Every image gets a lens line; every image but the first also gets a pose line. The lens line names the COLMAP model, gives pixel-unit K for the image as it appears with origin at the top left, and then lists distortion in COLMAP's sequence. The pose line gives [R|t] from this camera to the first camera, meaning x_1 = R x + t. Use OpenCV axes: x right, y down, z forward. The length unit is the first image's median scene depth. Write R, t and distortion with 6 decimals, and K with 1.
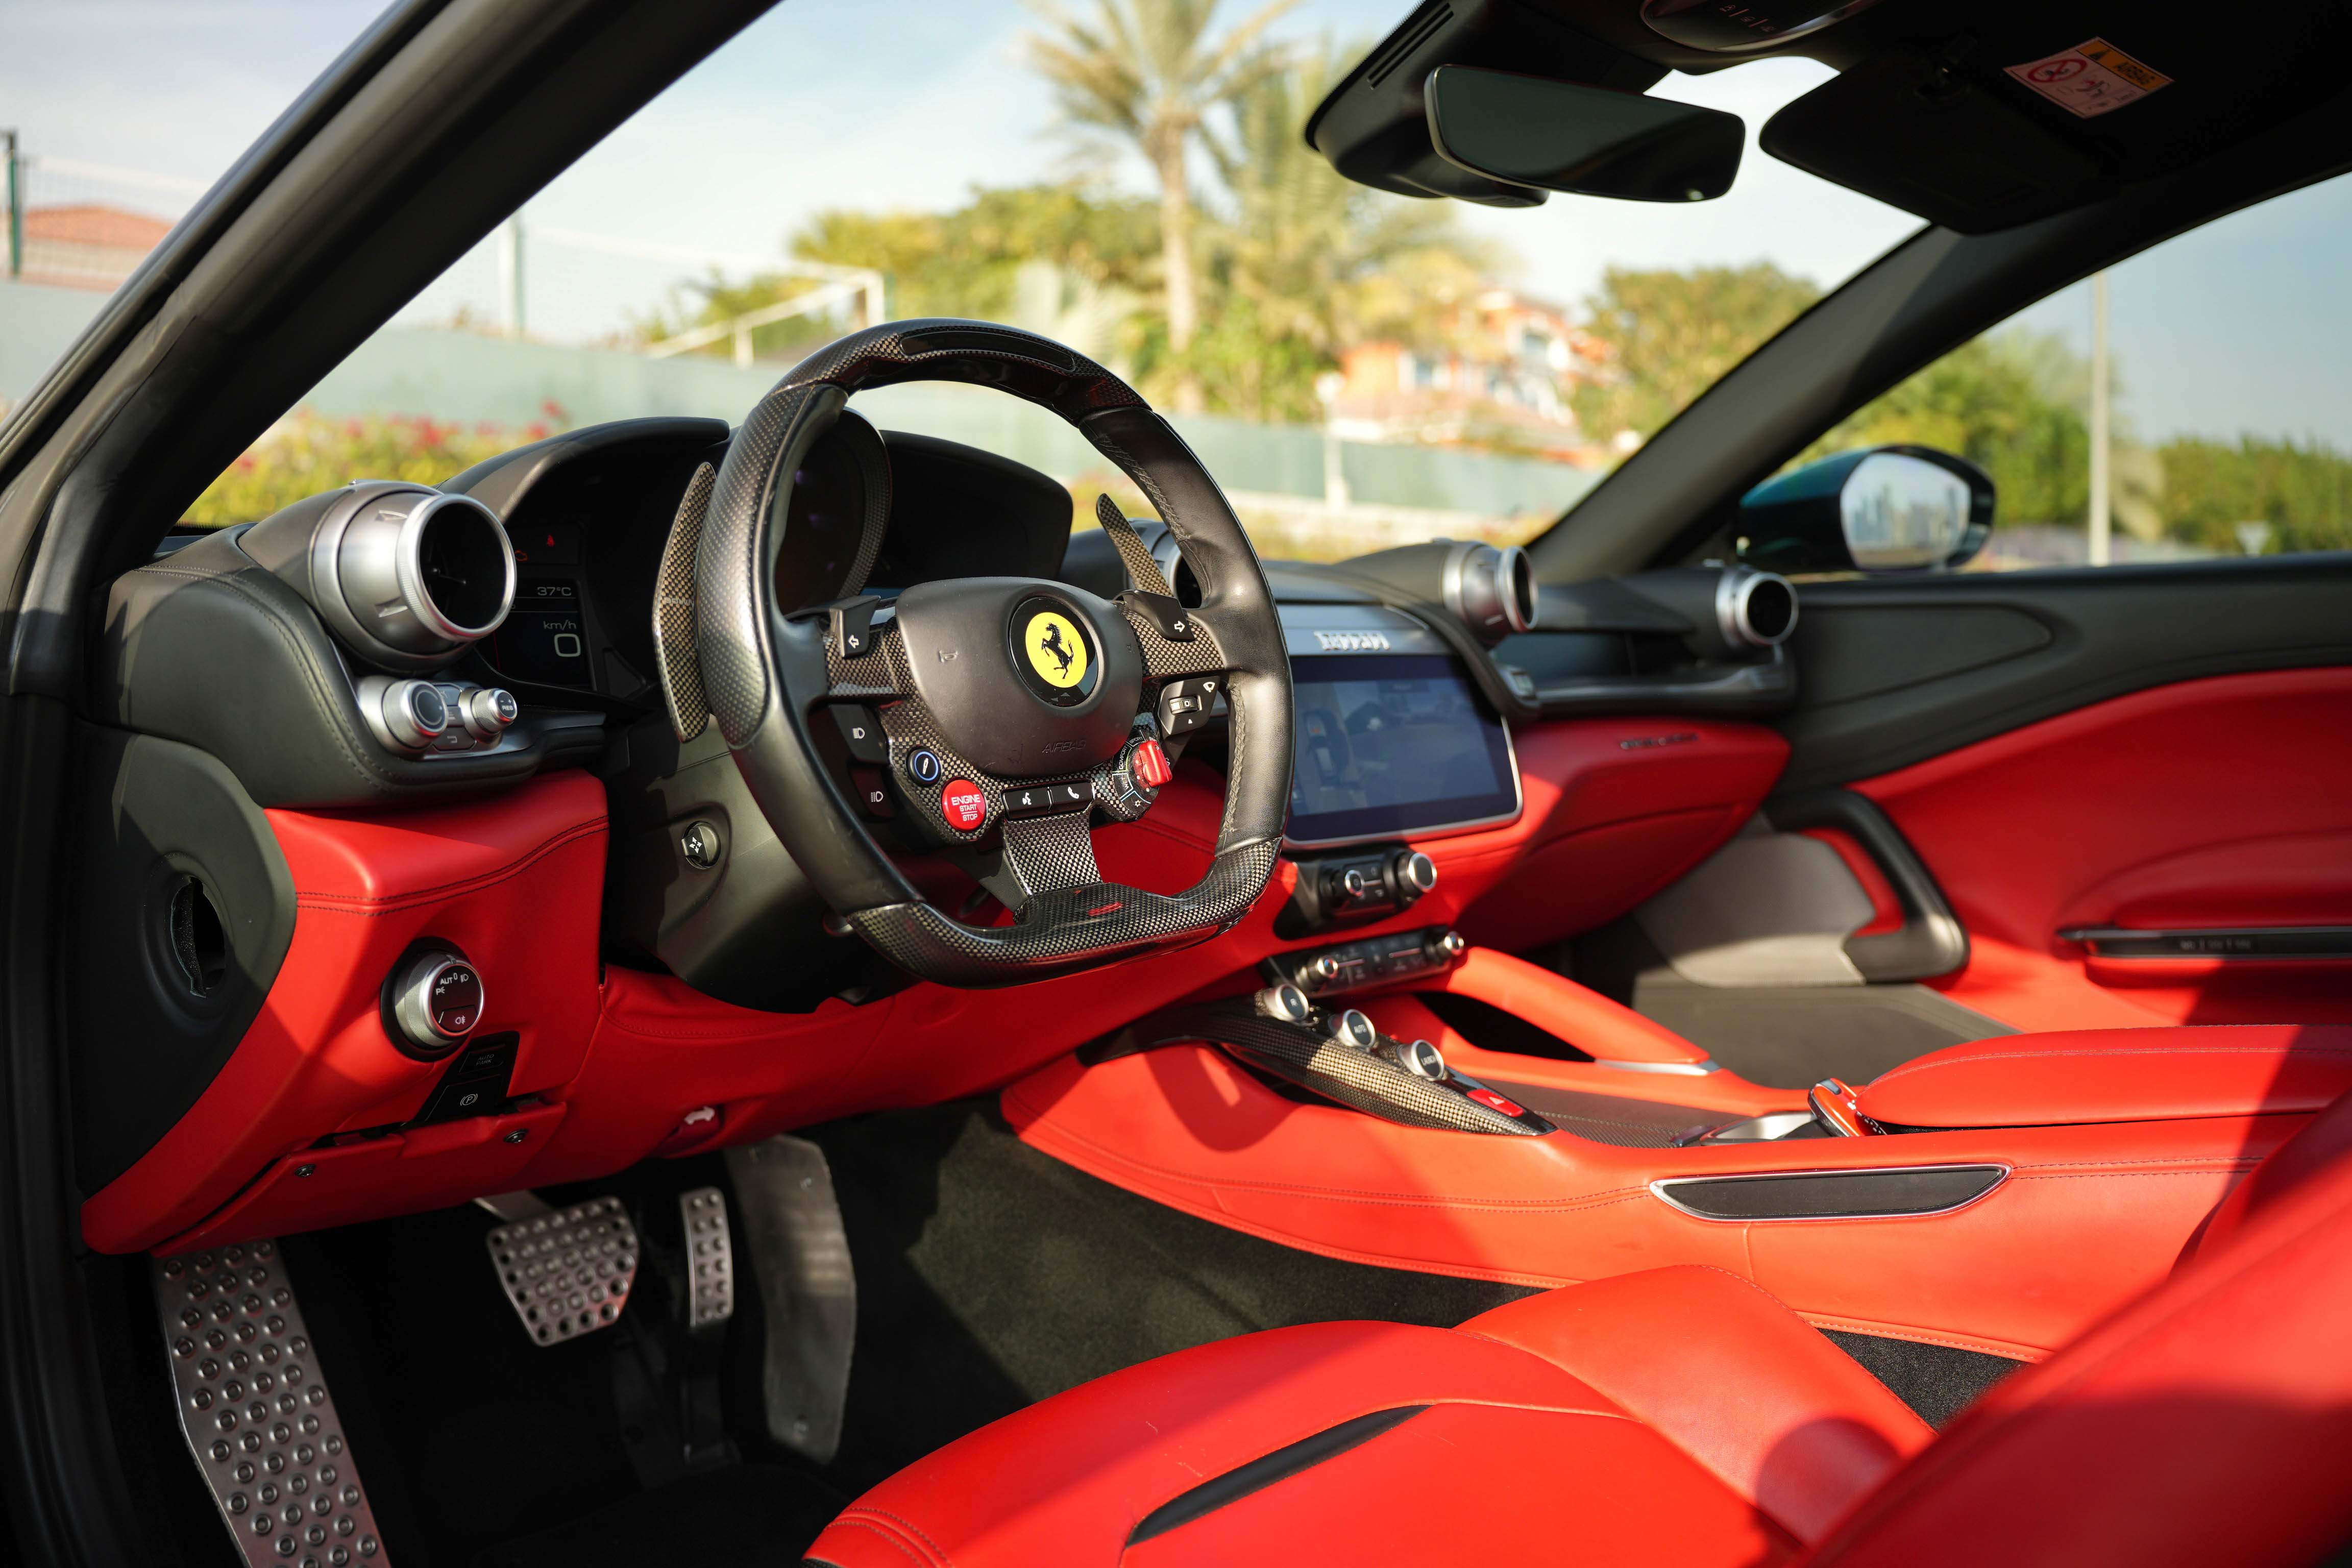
lens RADIAL K [[1808.1, 0, 1176.0], [0, 1808.1, 784.0], [0, 0, 1]] dist [-0.002223, -0.001074]
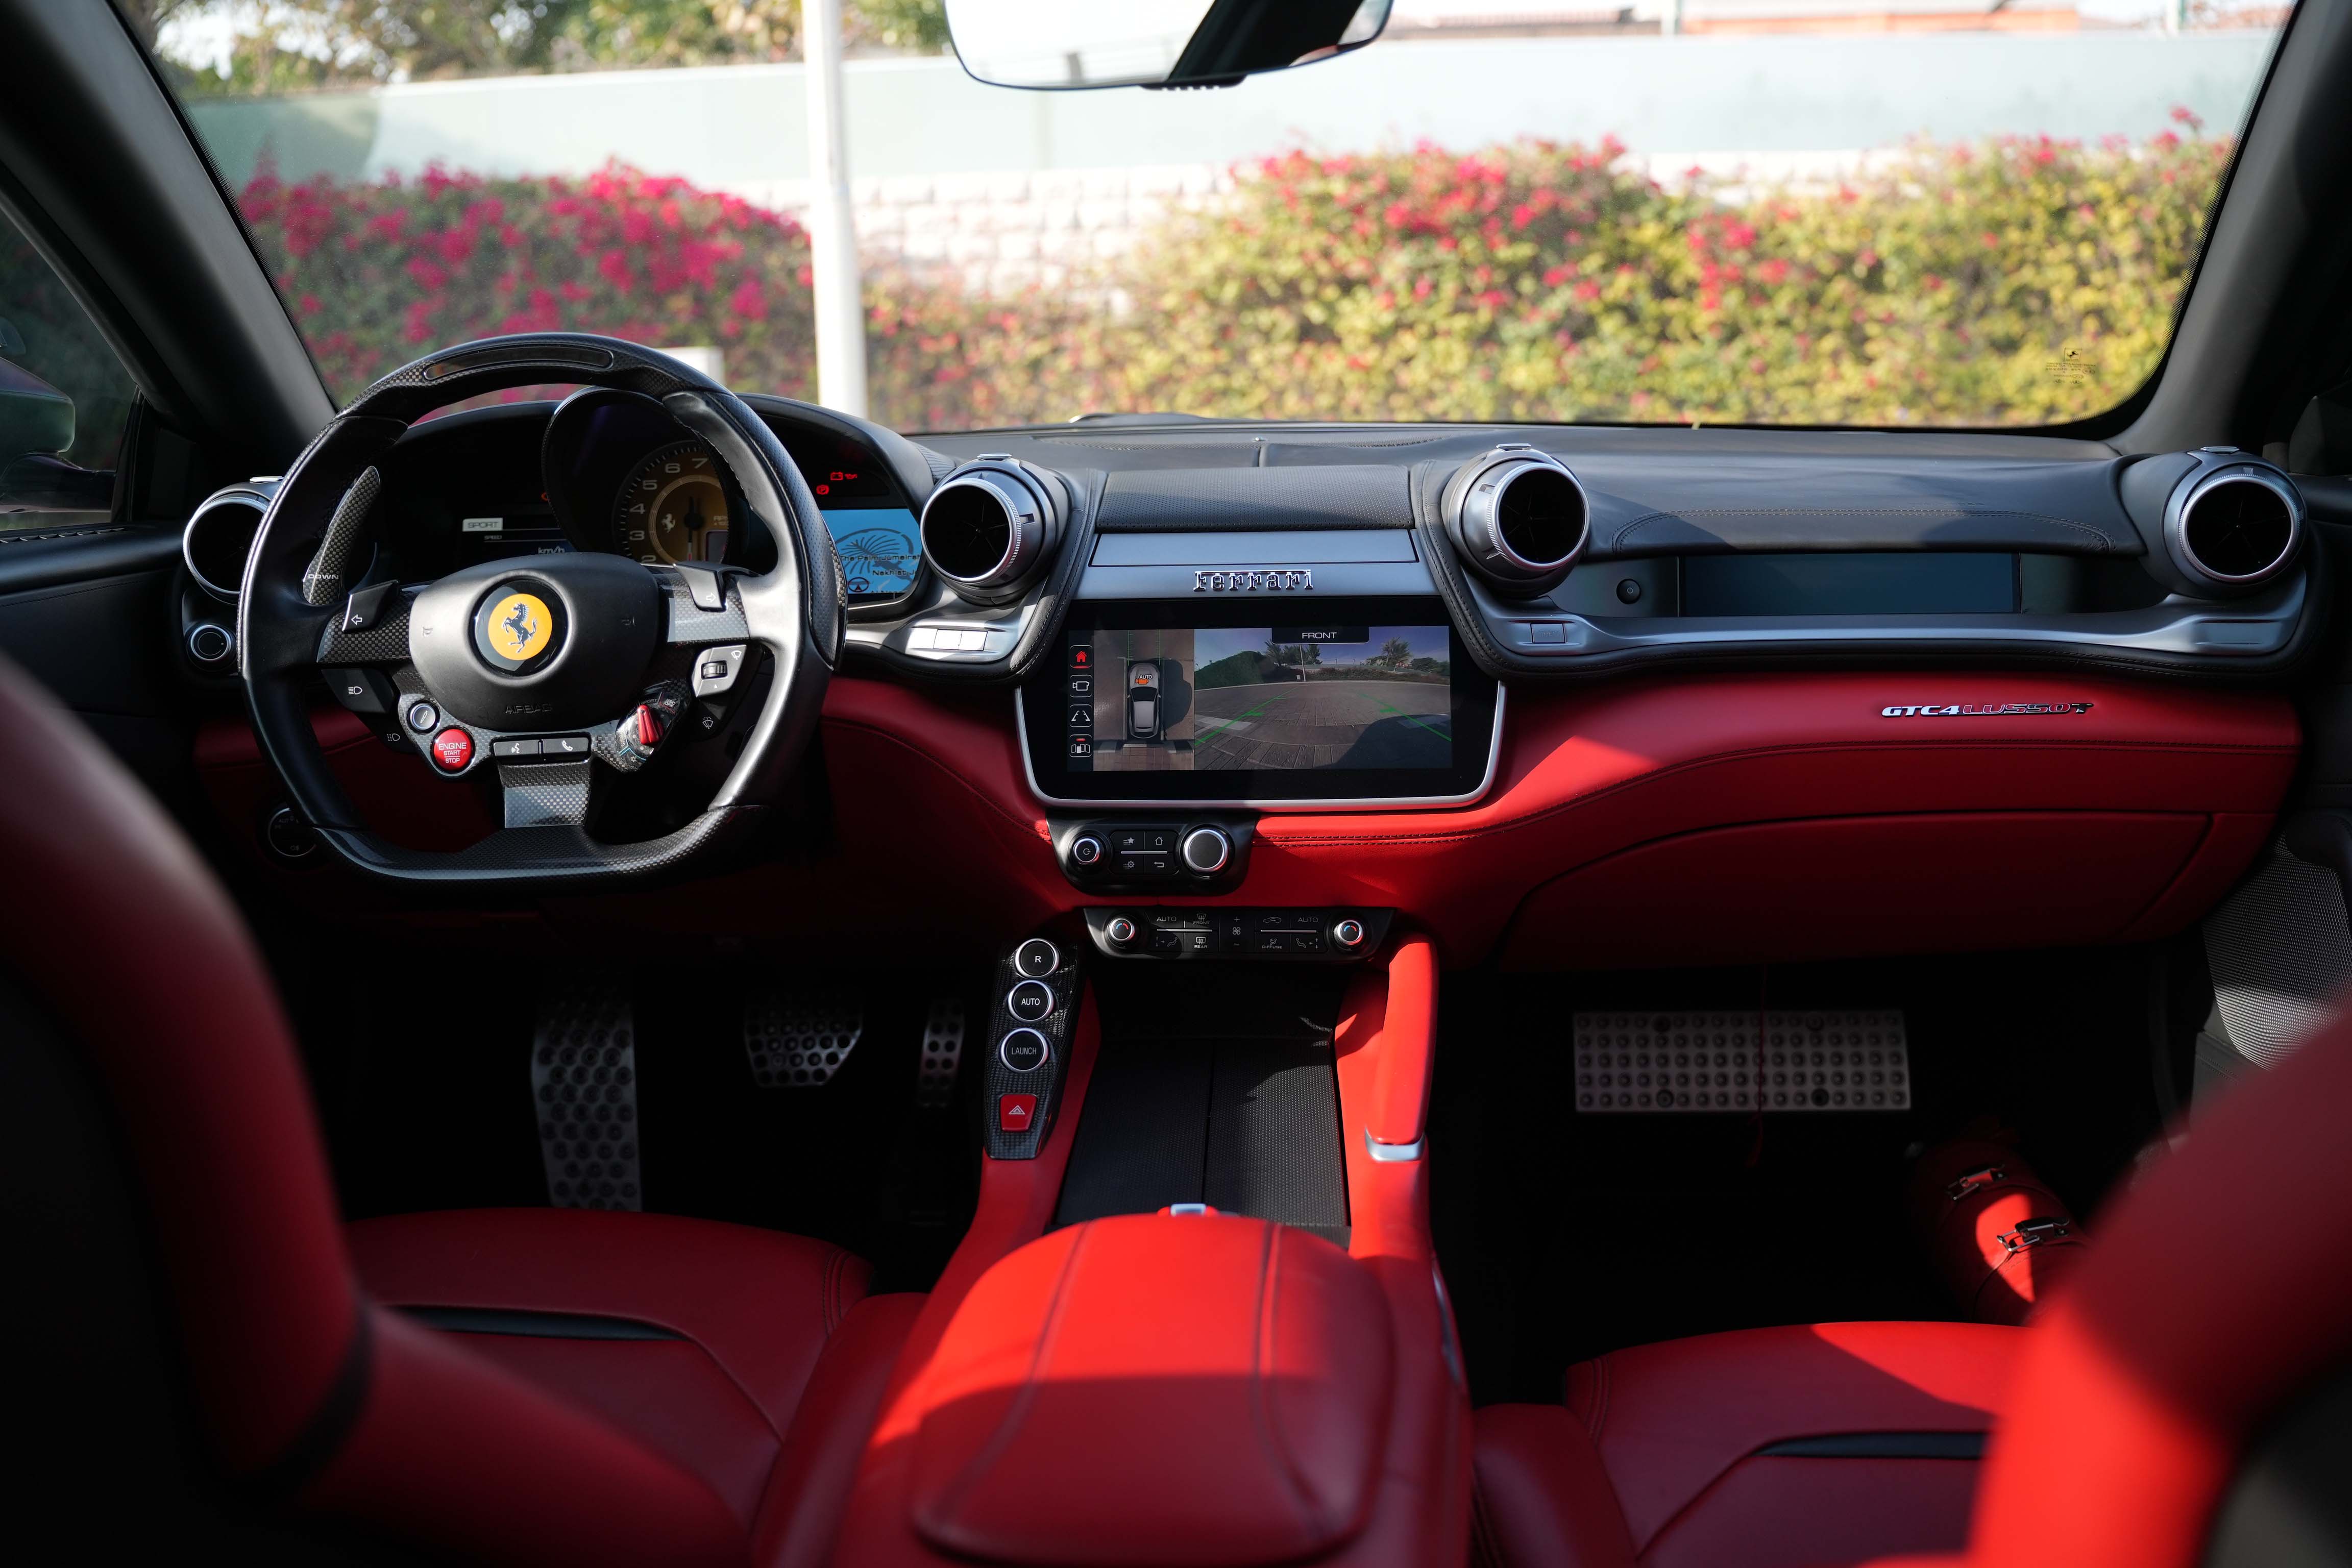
lens RADIAL K [[1893.1, 0, 1176.0], [0, 1893.1, 784.0], [0, 0, 1]] dist [-0.106943, -0.000821]
pose [[0.663975, 0.151902, -0.732164, 0.808923], [-0.045010, 0.985493, 0.163642, -0.137520], [0.746399, -0.075700, 0.661179, 0.360807]]
